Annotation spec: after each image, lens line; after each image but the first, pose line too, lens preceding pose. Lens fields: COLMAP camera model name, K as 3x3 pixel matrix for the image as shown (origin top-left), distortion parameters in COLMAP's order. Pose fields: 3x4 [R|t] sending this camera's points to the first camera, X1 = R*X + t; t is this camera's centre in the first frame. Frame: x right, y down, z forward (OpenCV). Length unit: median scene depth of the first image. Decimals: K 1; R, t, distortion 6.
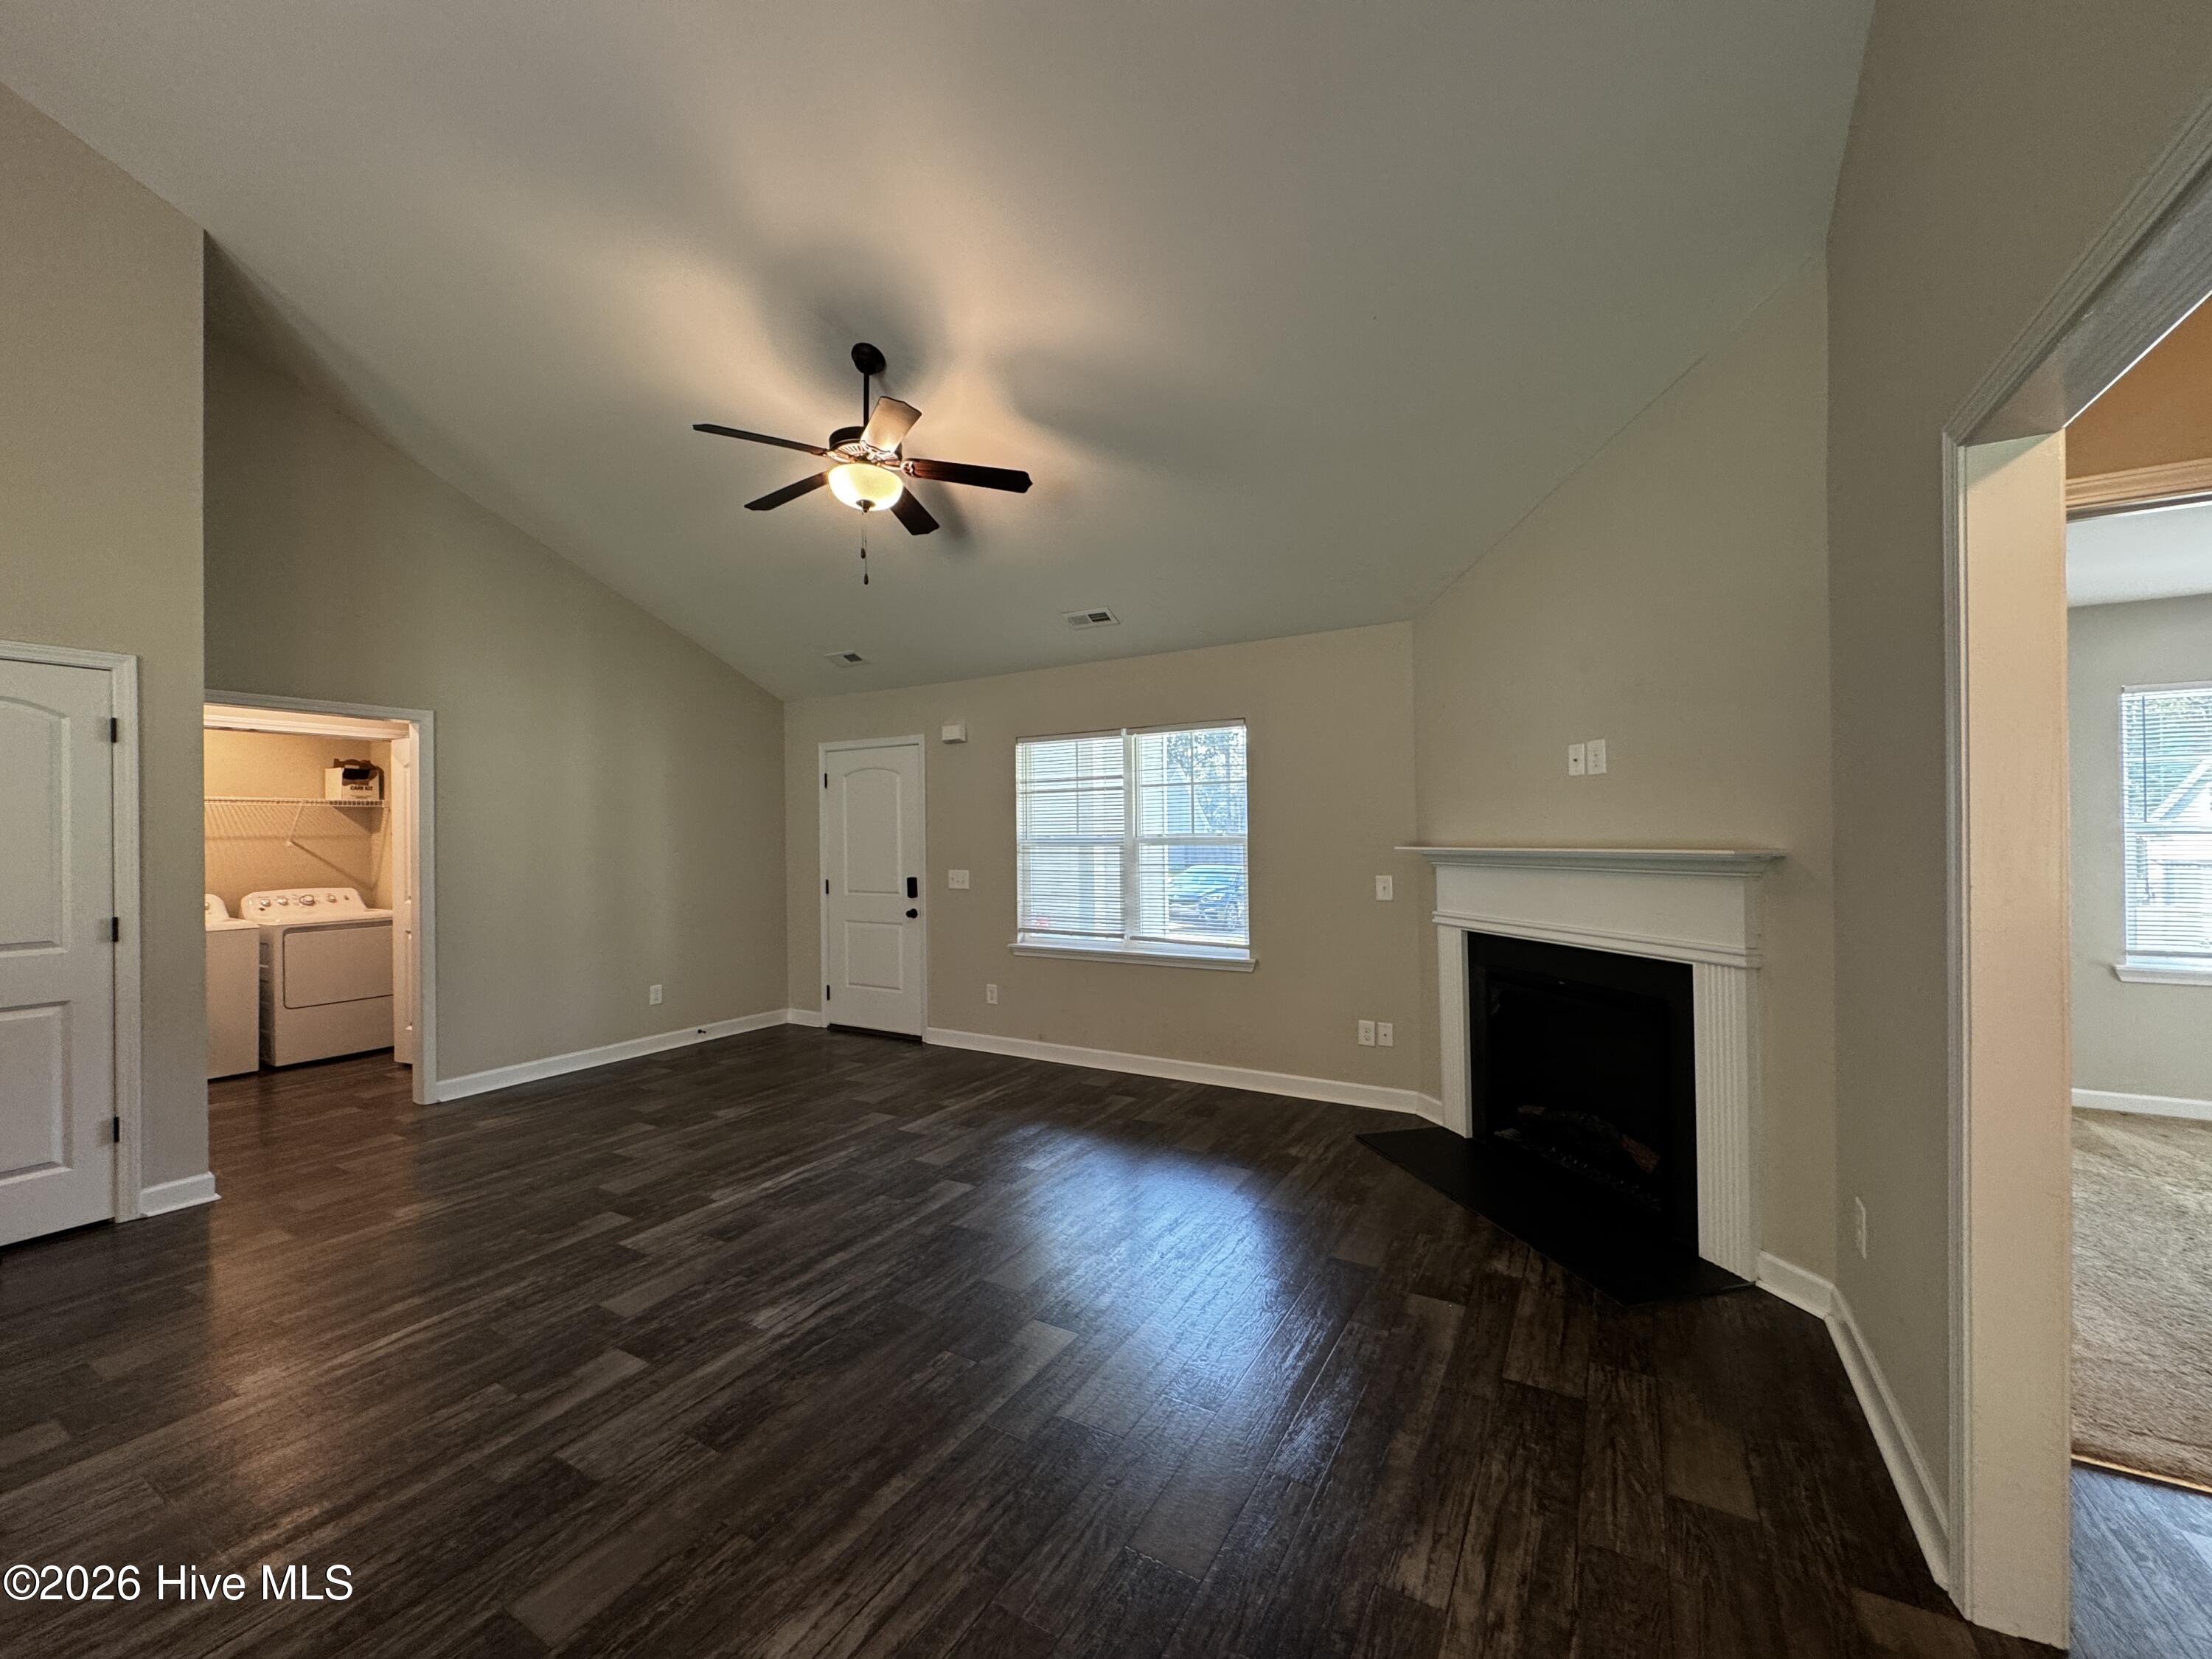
lens RADIAL K [[876.9, 0, 1106.0], [0, 876.9, 829.5], [0, 0, 1]] dist [-0.001759, -0.000060]
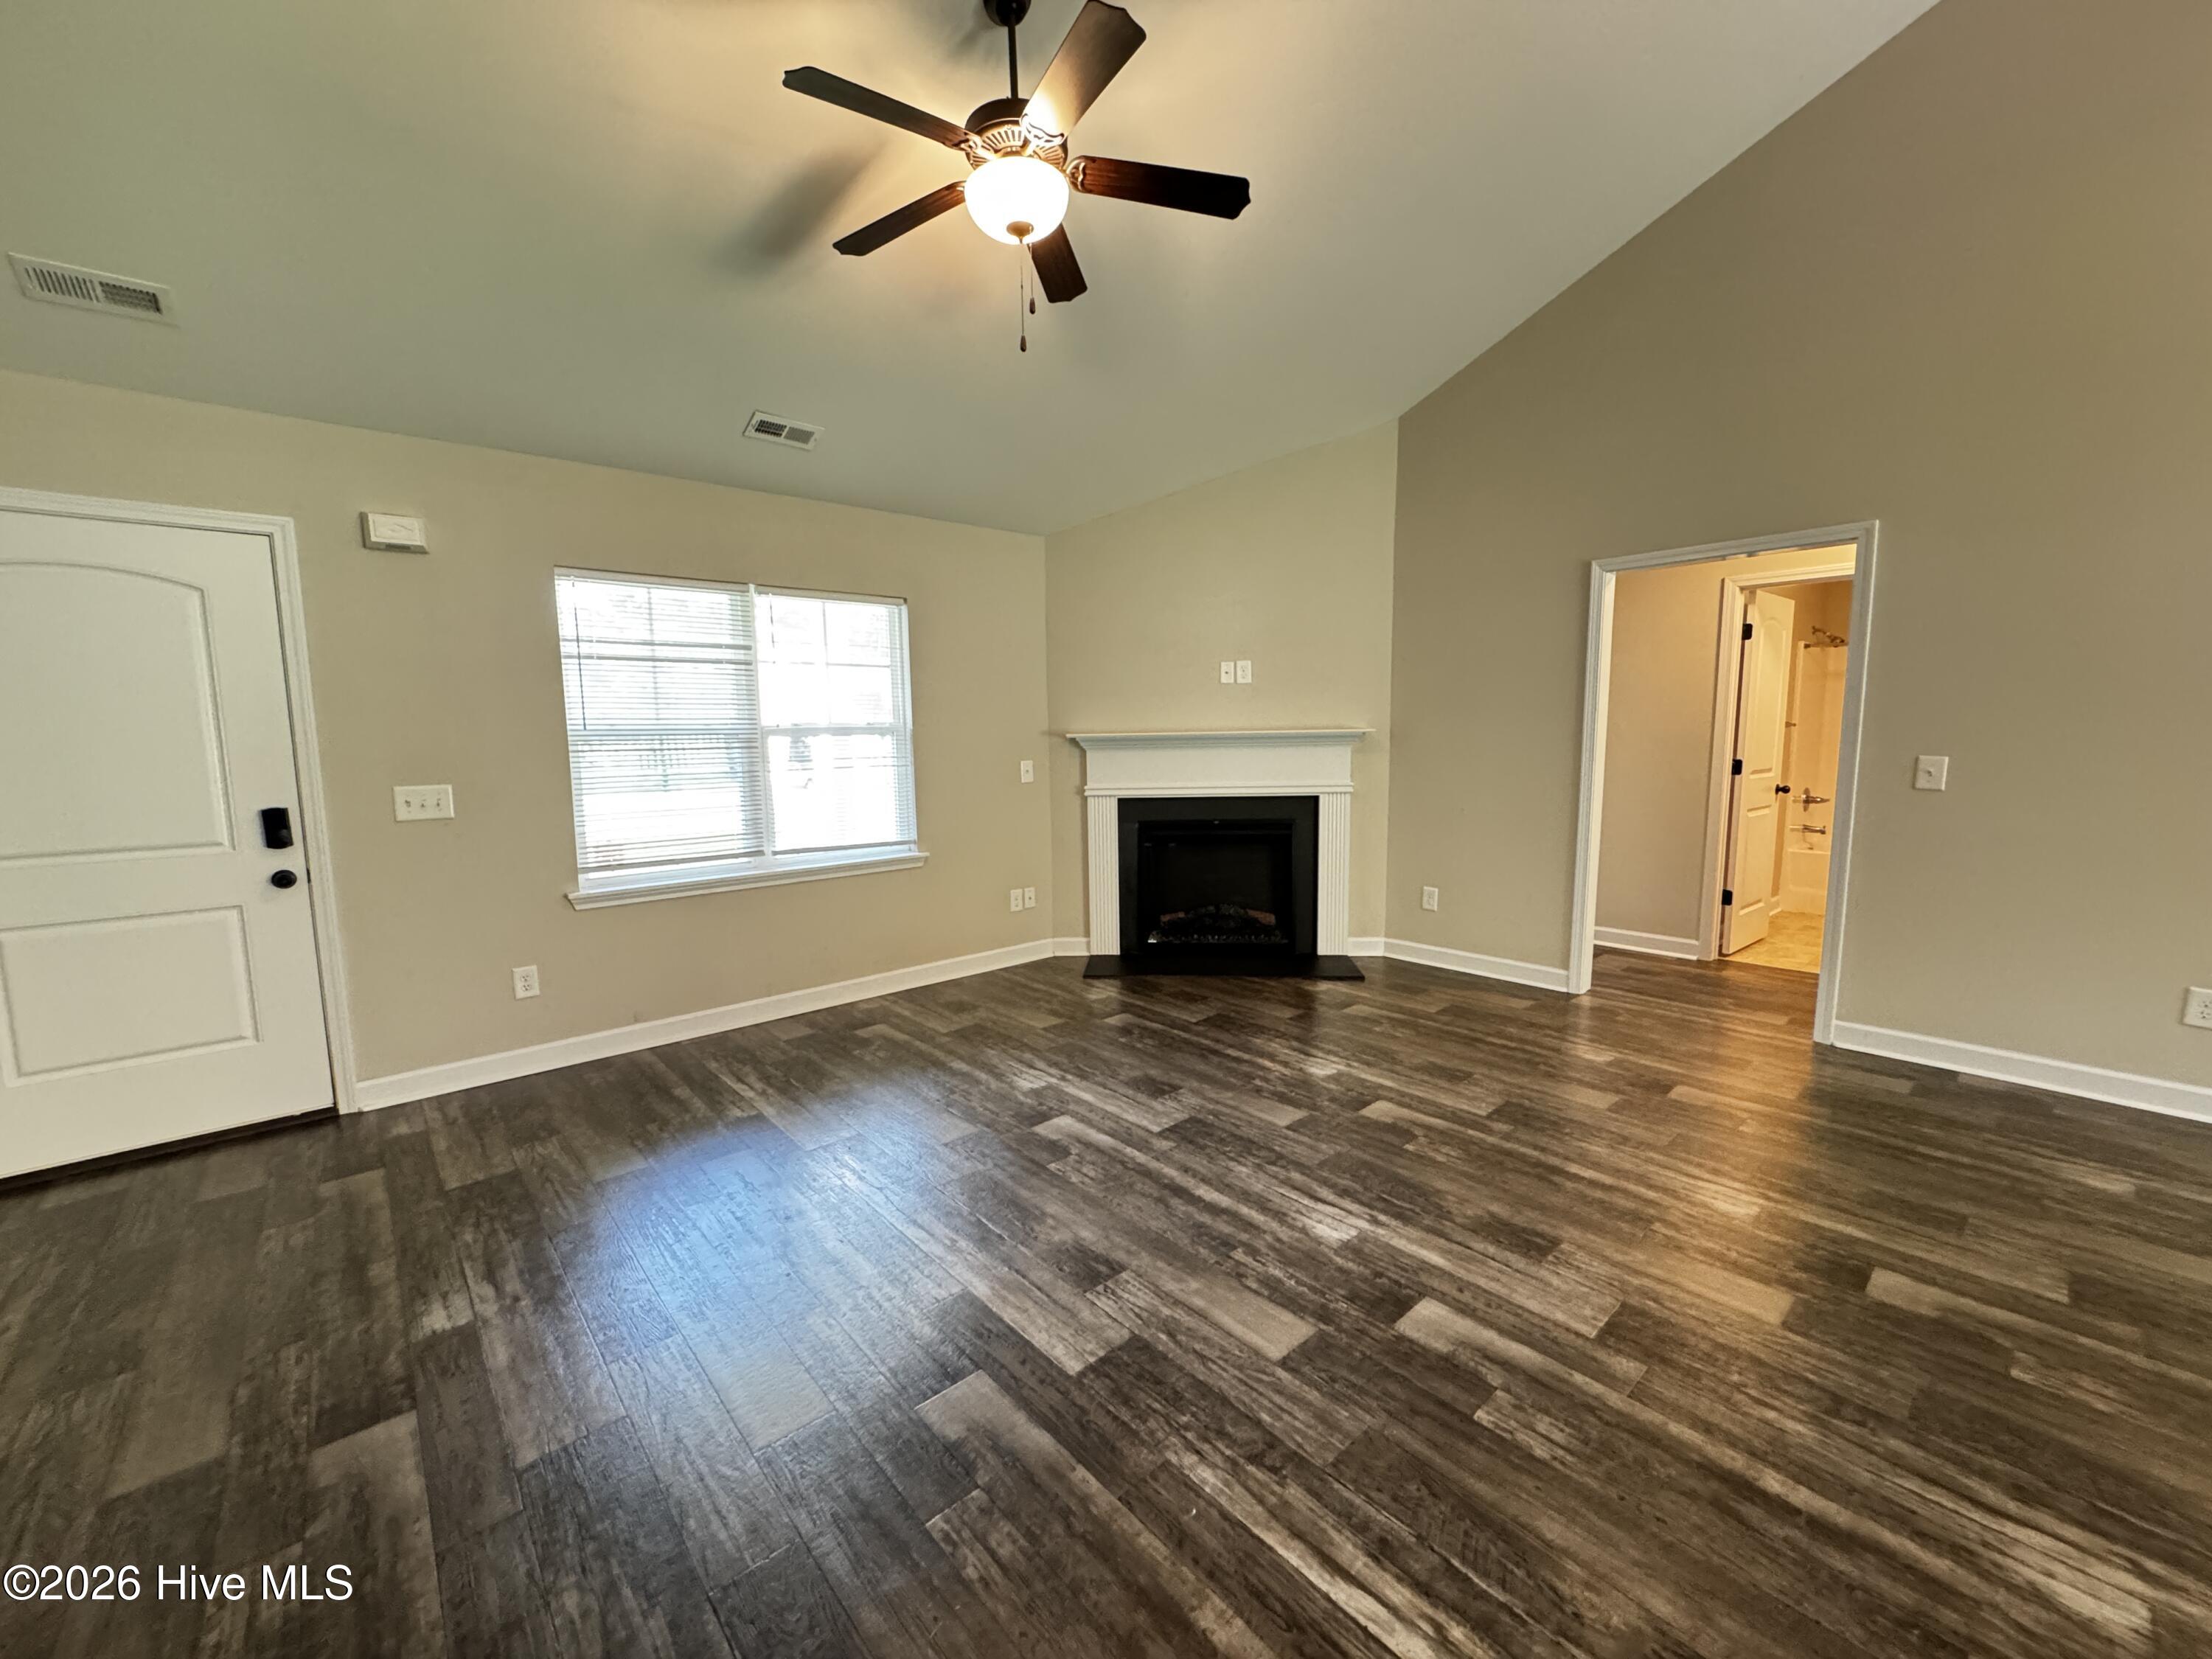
lens RADIAL K [[874.6, 0, 1106.0], [0, 874.6, 829.5], [0, 0, 1]] dist [-0.000240, -0.000406]
pose [[0.319571, -0.100256, 0.942244, -0.951707], [0.003196, 0.994495, 0.104732, 0.029503], [-0.947557, -0.030458, 0.318132, 0.700368]]
